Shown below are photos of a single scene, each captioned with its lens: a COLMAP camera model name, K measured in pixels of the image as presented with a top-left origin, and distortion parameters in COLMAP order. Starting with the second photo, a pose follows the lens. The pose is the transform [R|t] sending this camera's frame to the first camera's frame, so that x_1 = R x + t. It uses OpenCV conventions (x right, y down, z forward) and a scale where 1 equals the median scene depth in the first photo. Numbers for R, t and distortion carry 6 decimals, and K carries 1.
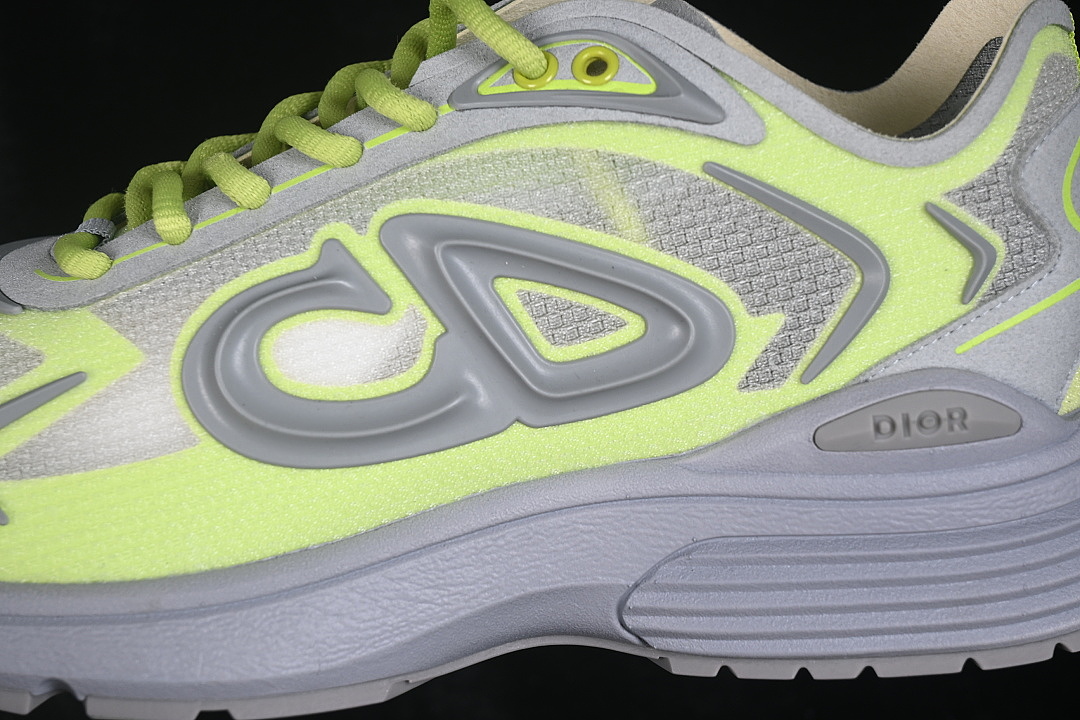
lens RADIAL K [[2383.9, 0, 532.1], [0, 2383.9, 359.6], [0, 0, 1]] dist [-0.024169, 0.000000]
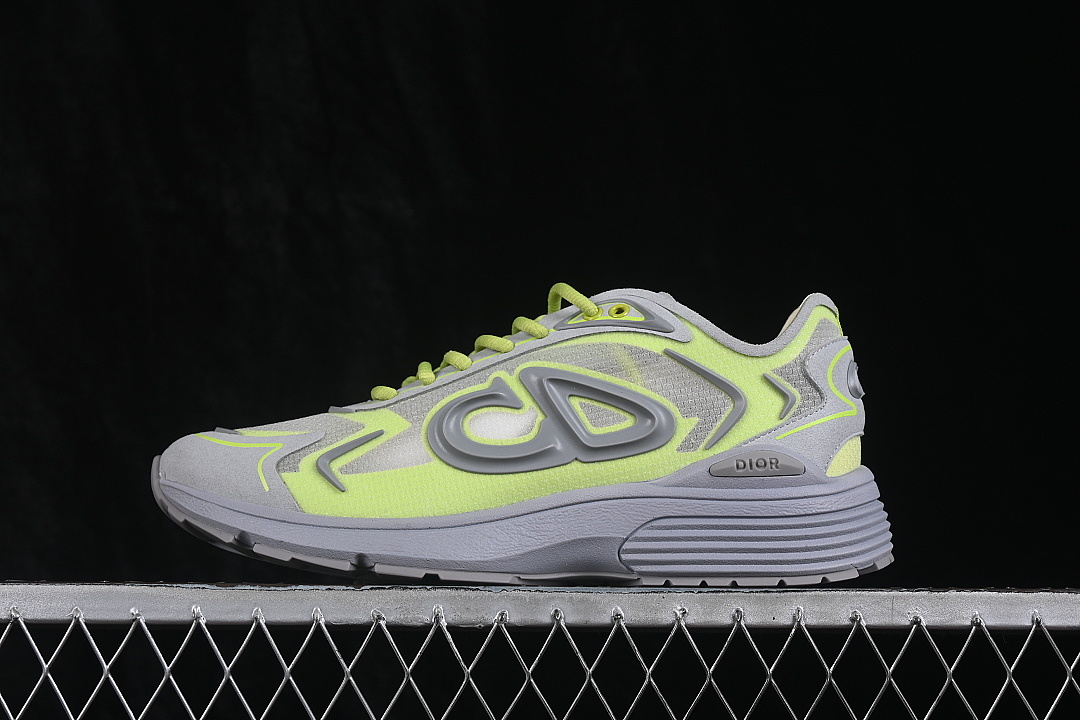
lens RADIAL K [[2383.9, 0, 547.9], [0, 2383.9, 357.8], [0, 0, 1]] dist [-0.024169, 0.000000]
pose [[0.997408, 0.037890, -0.061176, 0.099675], [-0.056504, 0.938806, -0.339780, 0.691699], [0.044558, 0.342356, 0.938513, -1.112817]]
